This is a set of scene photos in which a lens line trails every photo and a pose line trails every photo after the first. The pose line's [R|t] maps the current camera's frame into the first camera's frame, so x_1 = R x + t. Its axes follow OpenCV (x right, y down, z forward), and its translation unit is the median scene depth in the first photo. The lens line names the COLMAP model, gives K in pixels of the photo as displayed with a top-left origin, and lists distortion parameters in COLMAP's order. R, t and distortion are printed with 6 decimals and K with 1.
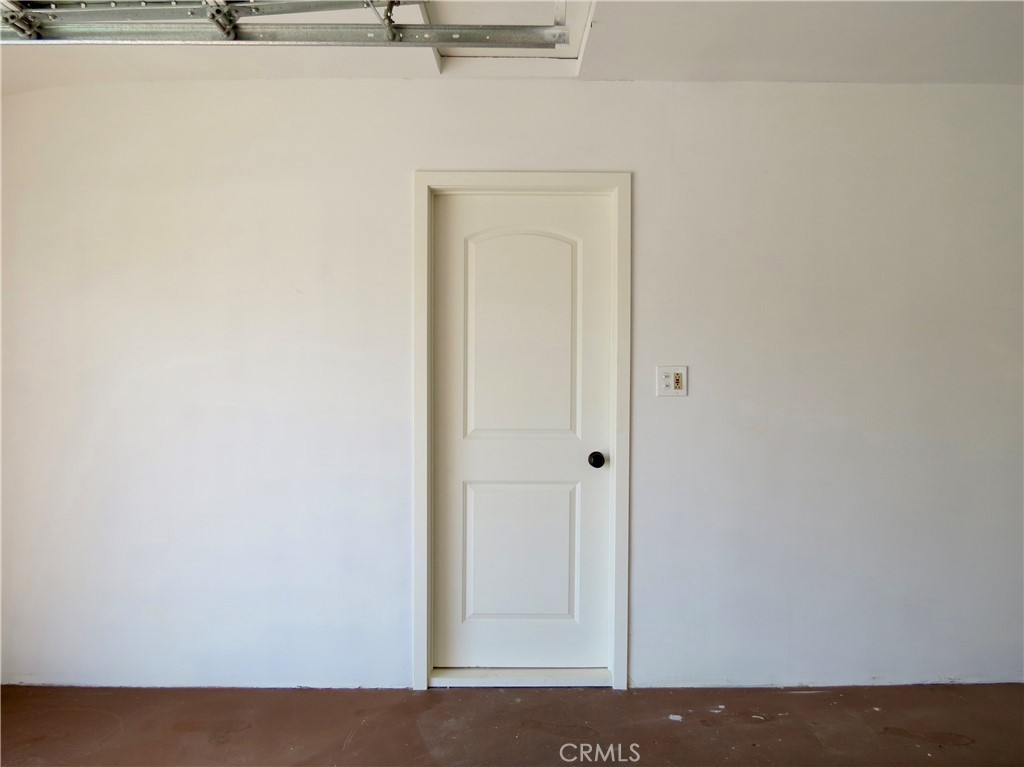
lens RADIAL K [[766.3, 0, 512.0], [0, 766.3, 383.5], [0, 0, 1]] dist [0.000110, -0.000148]
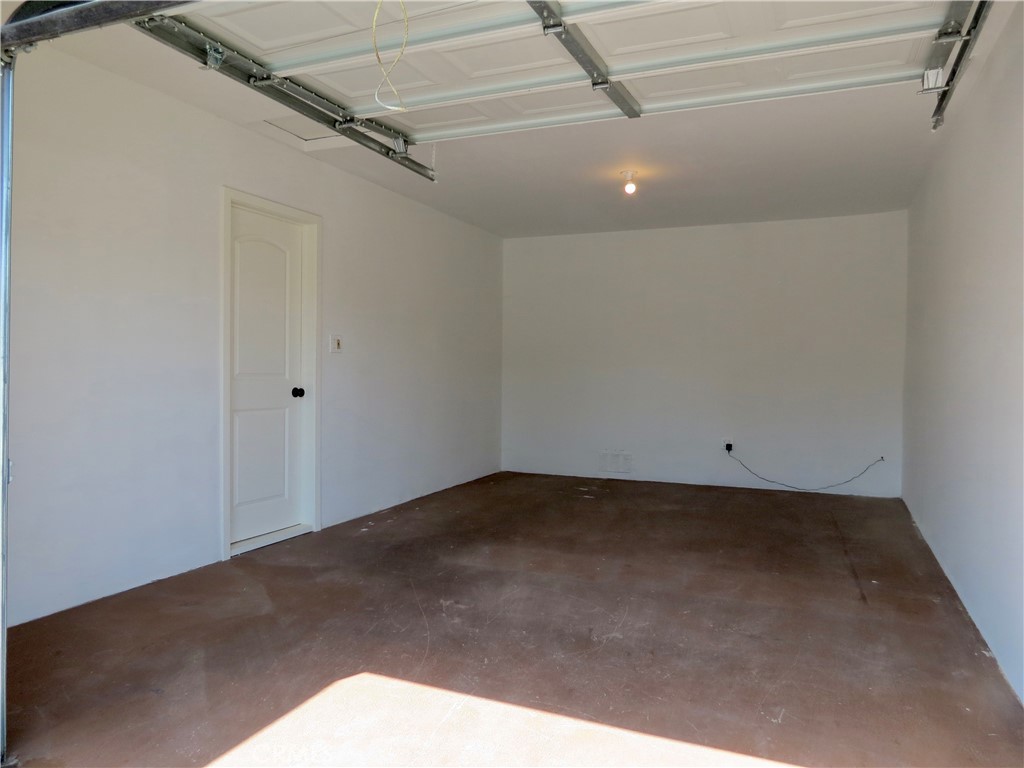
lens RADIAL K [[739.8, 0, 512.0], [0, 739.8, 384.0], [0, 0, 1]] dist [0.004371, 0.001049]
pose [[0.389152, -0.018371, 0.920990, -1.149429], [0.006815, 0.999831, 0.017064, 0.060350], [-0.921148, -0.000364, 0.389211, -0.001355]]
